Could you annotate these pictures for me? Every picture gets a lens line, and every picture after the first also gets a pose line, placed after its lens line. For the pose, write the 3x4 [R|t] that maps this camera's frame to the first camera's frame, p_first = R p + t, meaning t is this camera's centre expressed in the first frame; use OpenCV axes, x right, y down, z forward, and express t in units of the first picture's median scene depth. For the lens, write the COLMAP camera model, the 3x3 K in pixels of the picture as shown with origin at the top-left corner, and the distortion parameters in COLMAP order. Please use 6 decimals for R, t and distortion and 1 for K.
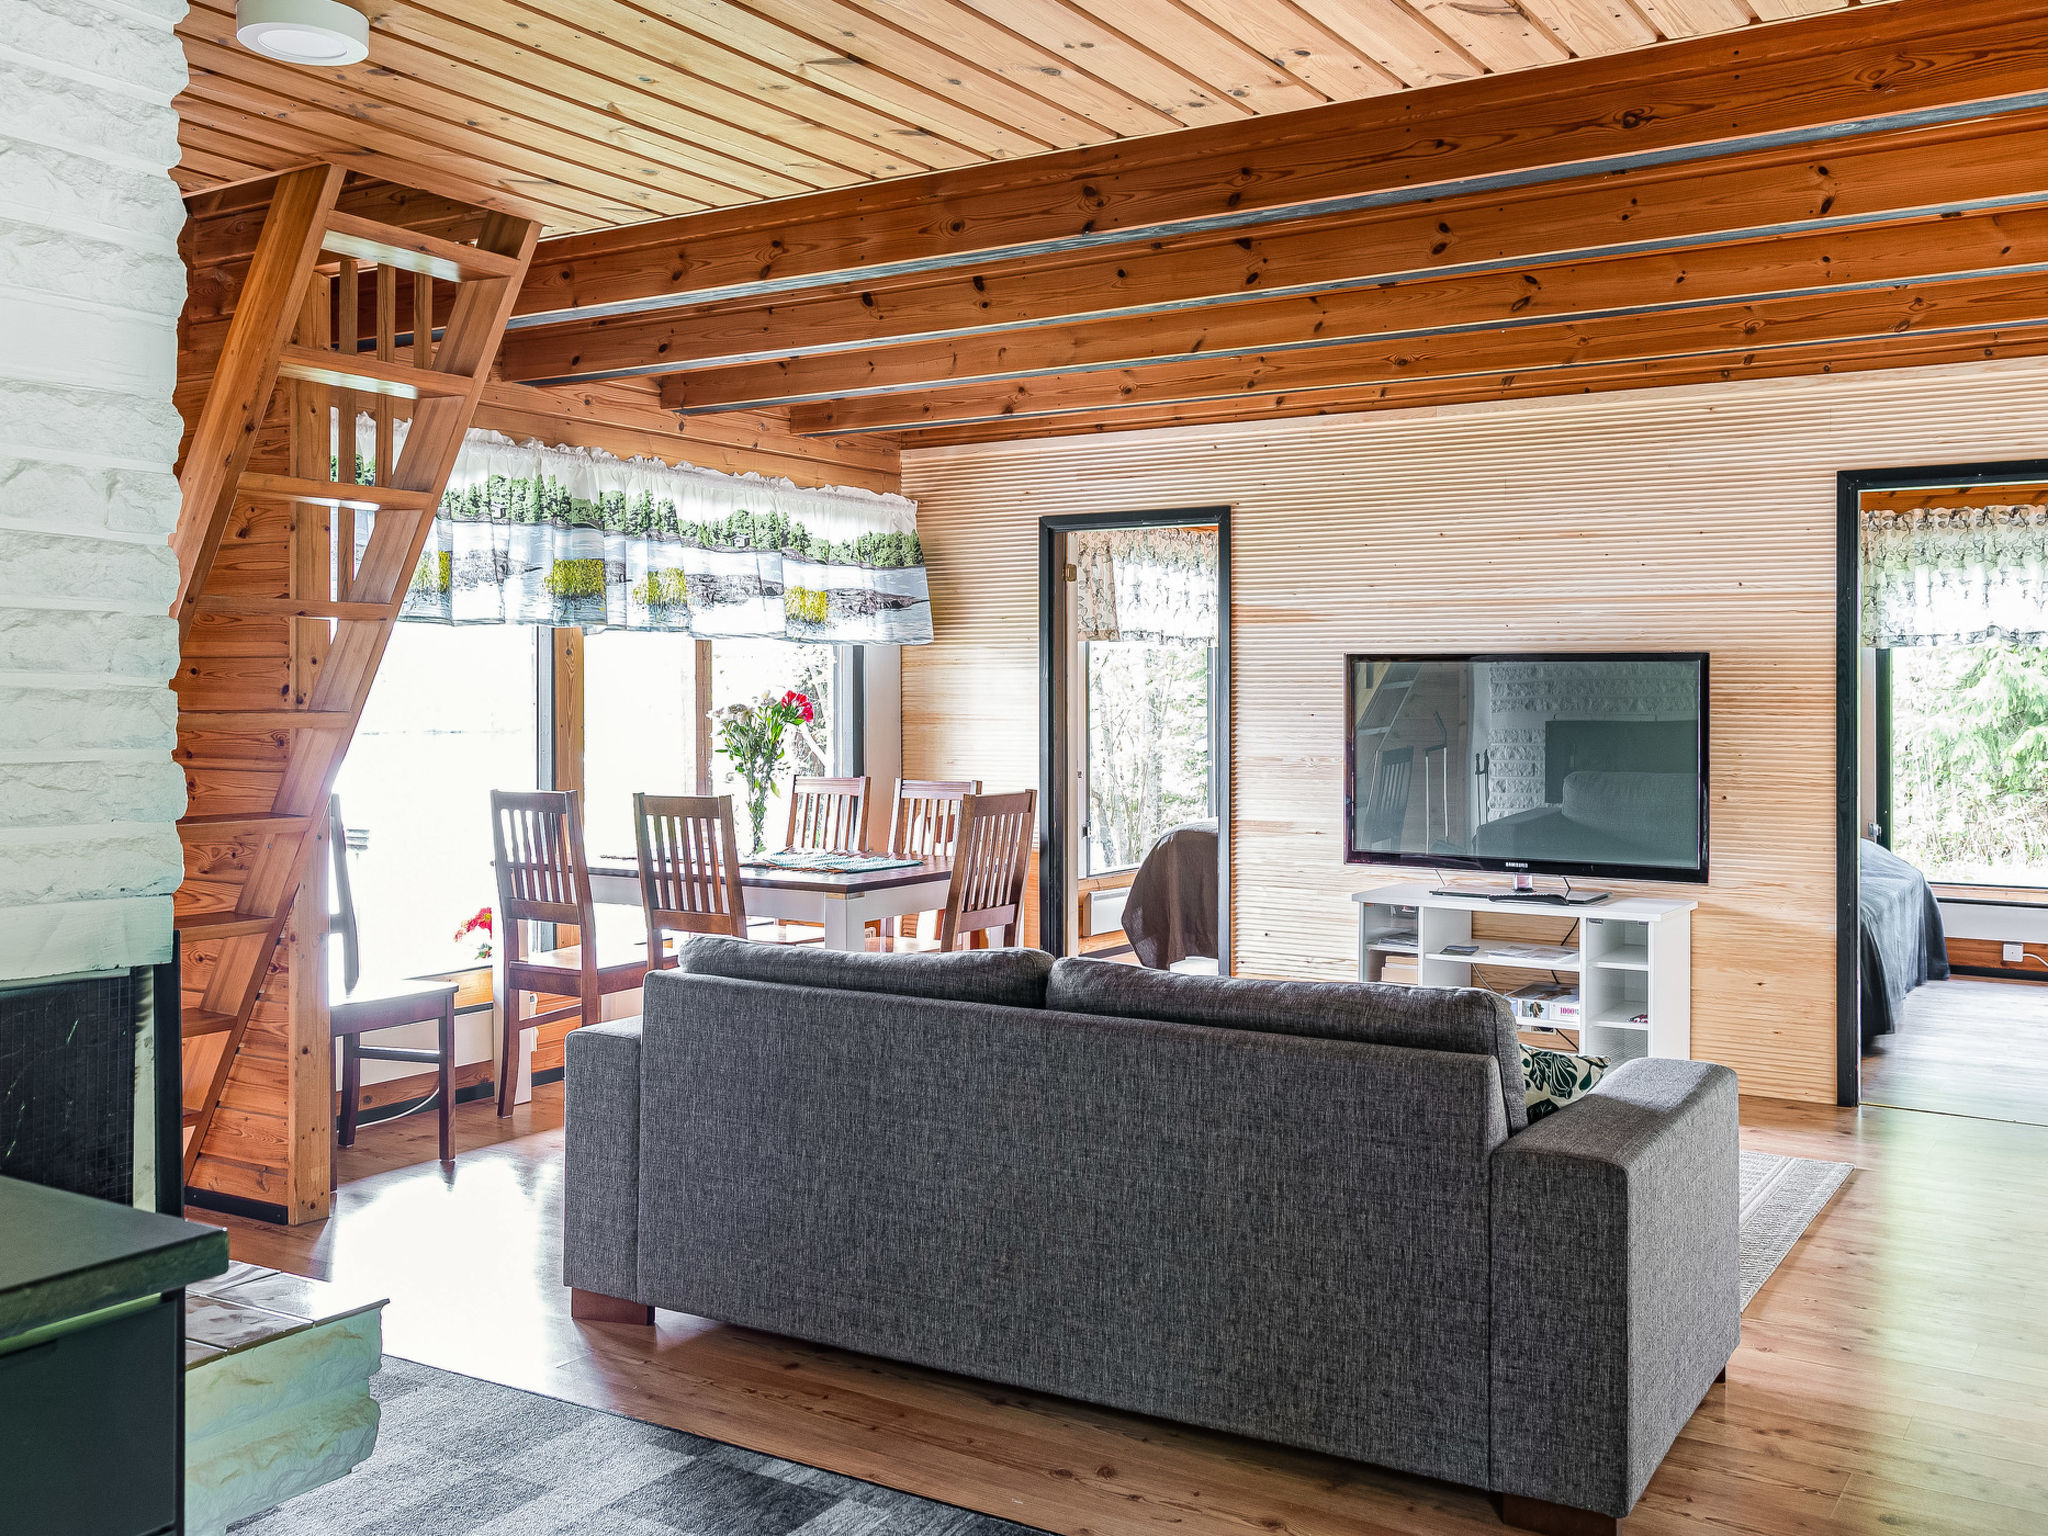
lens RADIAL K [[1978.7, 0, 1025.5], [0, 1978.7, 747.2], [0, 0, 1]] dist [0.041652, 0.000000]
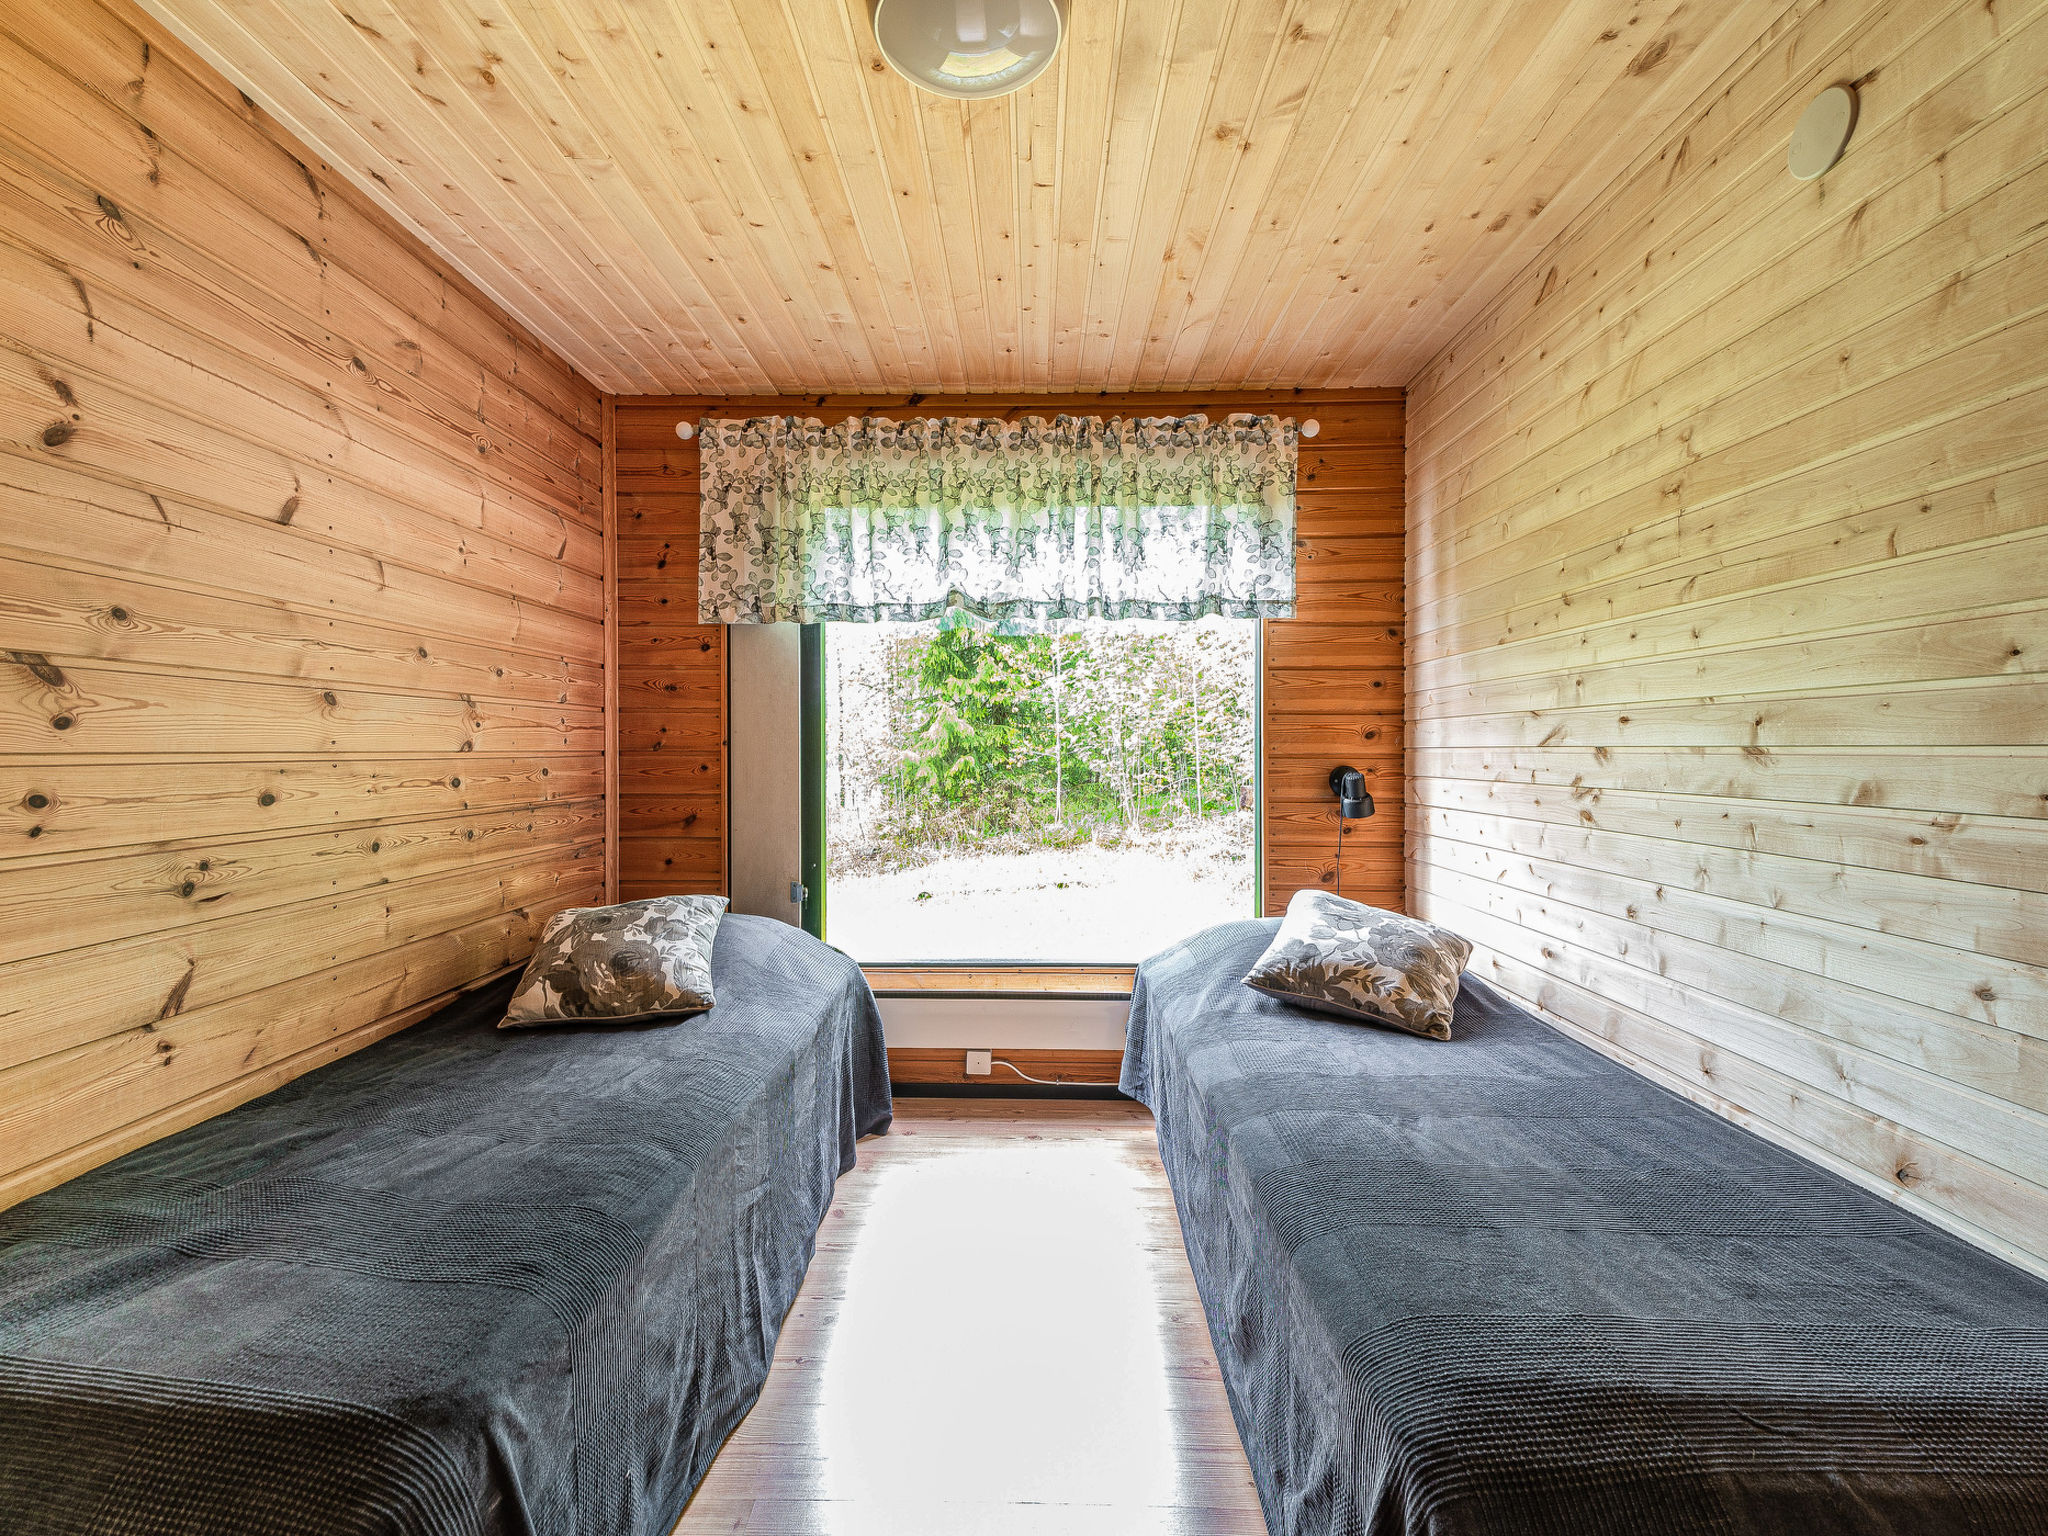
lens RADIAL K [[885.1, 0, 1024.4], [0, 885.1, 759.6], [0, 0, 1]] dist [0.002030, 0.000128]
pose [[0.851341, 0.003750, 0.524600, 0.237684], [0.002327, 0.999938, -0.010924, -0.000625], [-0.524608, 0.010521, 0.851279, 0.501585]]
